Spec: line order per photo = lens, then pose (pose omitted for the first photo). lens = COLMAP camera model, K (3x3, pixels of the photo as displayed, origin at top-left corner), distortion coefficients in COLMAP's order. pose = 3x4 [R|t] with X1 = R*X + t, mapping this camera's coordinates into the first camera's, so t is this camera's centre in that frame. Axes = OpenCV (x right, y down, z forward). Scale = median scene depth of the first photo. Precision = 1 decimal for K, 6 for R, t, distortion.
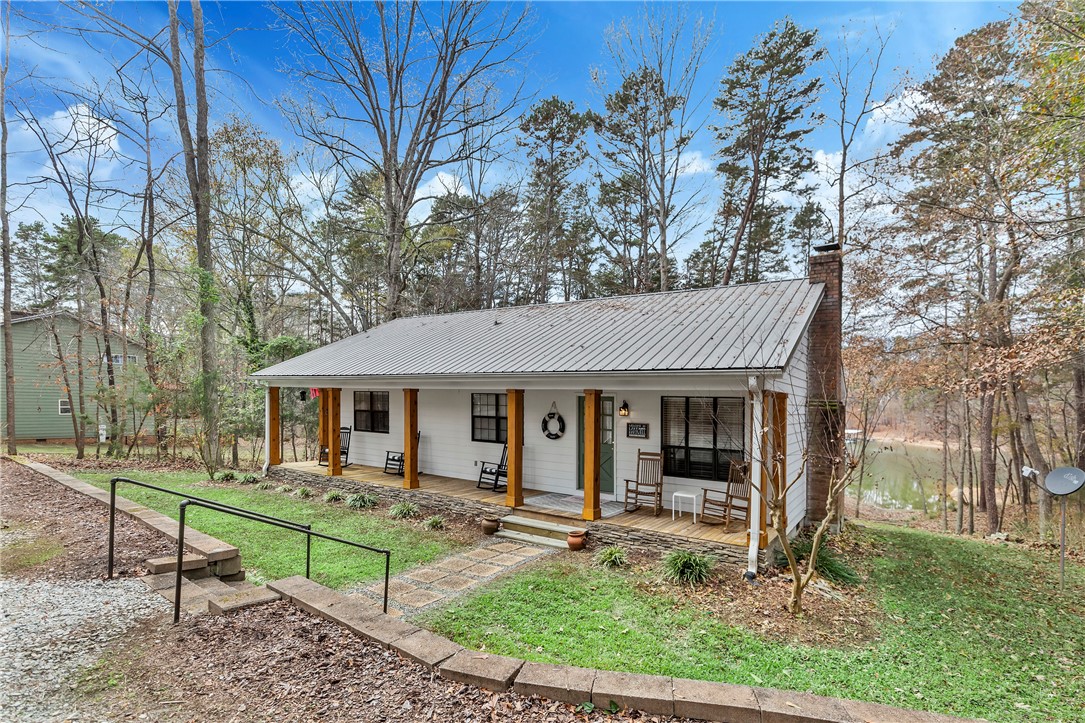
lens RADIAL K [[492.0, 0, 552.5], [0, 492.0, 363.9], [0, 0, 1]] dist [-0.000110, -0.000326]
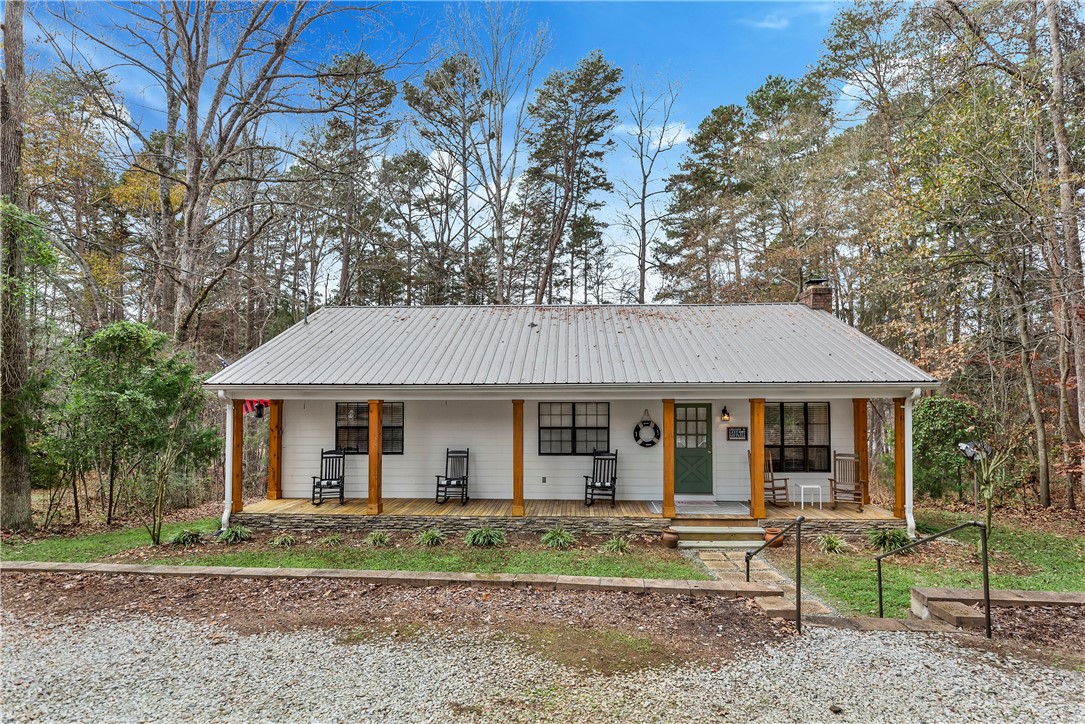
lens RADIAL K [[535.1, 0, 542.3], [0, 535.1, 336.2], [0, 0, 1]] dist [-0.003398, 0.000069]
pose [[0.865750, 0.038082, 0.499026, -0.675414], [-0.017103, 0.998770, -0.046548, -0.016183], [-0.500185, 0.031764, 0.865336, 0.144295]]
